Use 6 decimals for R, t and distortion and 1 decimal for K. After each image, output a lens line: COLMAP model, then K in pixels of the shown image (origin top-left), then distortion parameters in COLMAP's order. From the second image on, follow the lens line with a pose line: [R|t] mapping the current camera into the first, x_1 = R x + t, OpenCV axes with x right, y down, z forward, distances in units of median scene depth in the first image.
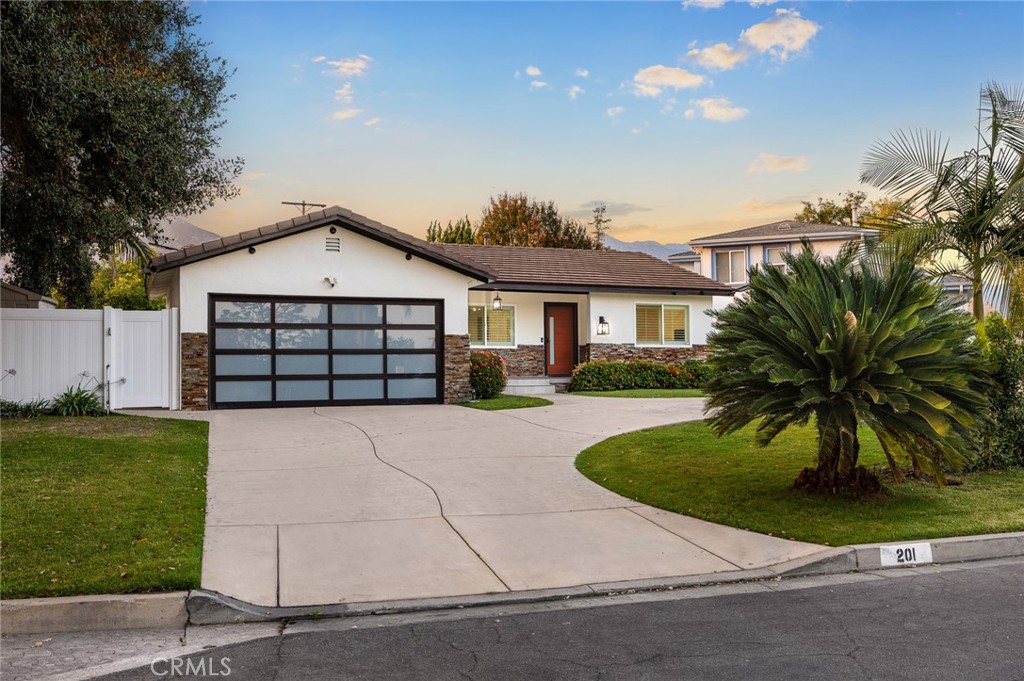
lens RADIAL K [[929.9, 0, 512.0], [0, 929.9, 340.5], [0, 0, 1]] dist [0.004666, 0.000683]
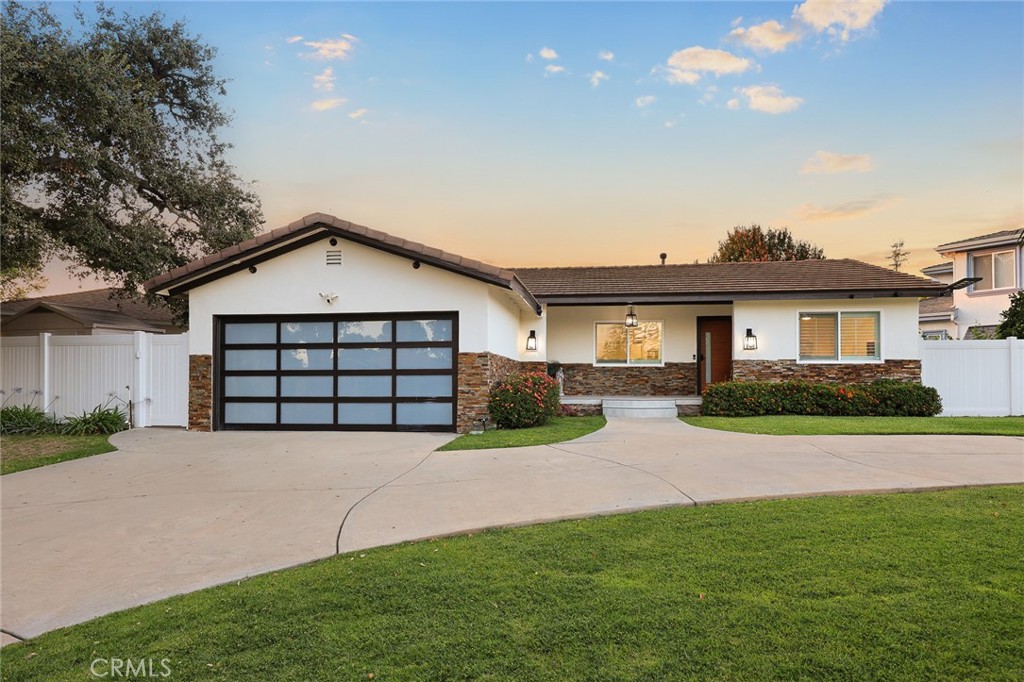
lens RADIAL K [[574.8, 0, 513.2], [0, 574.8, 377.7], [0, 0, 1]] dist [0.000117, -0.000130]
pose [[0.855910, 0.004361, -0.517106, 0.245954], [0.011898, 0.999534, 0.028123, 0.002653], [0.516988, -0.030224, 0.855459, 0.567845]]
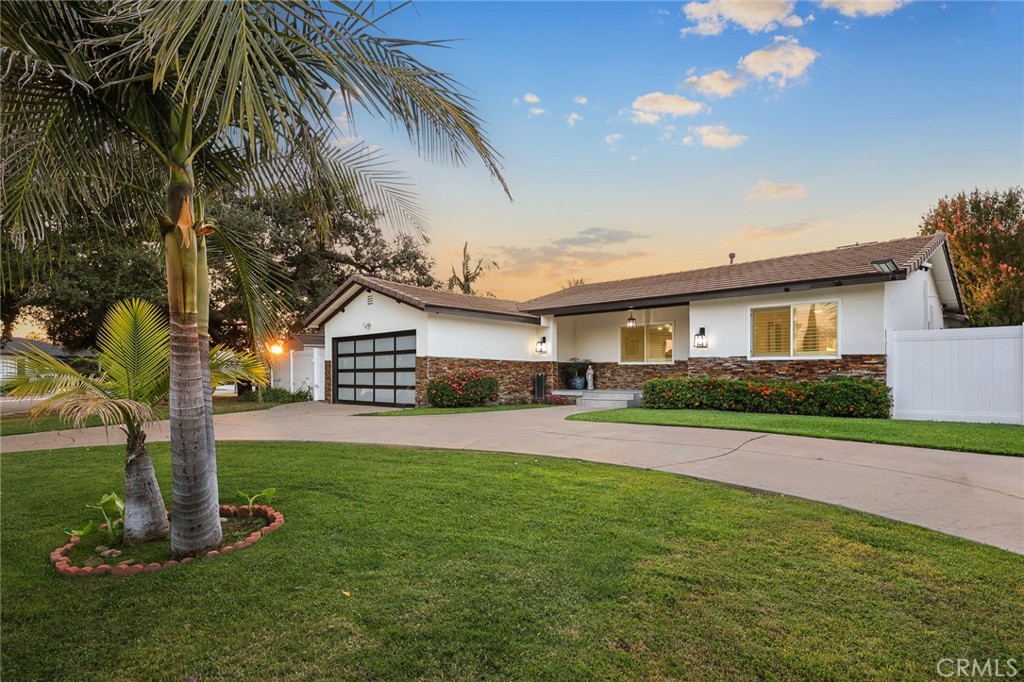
lens RADIAL K [[537.0, 0, 532.3], [0, 537.0, 381.2], [0, 0, 1]] dist [-0.002015, -0.000366]
pose [[0.391199, 0.016052, -0.920166, 0.683774], [0.022514, 0.999382, 0.027006, 0.011263], [0.920031, -0.031281, 0.390596, 0.851194]]
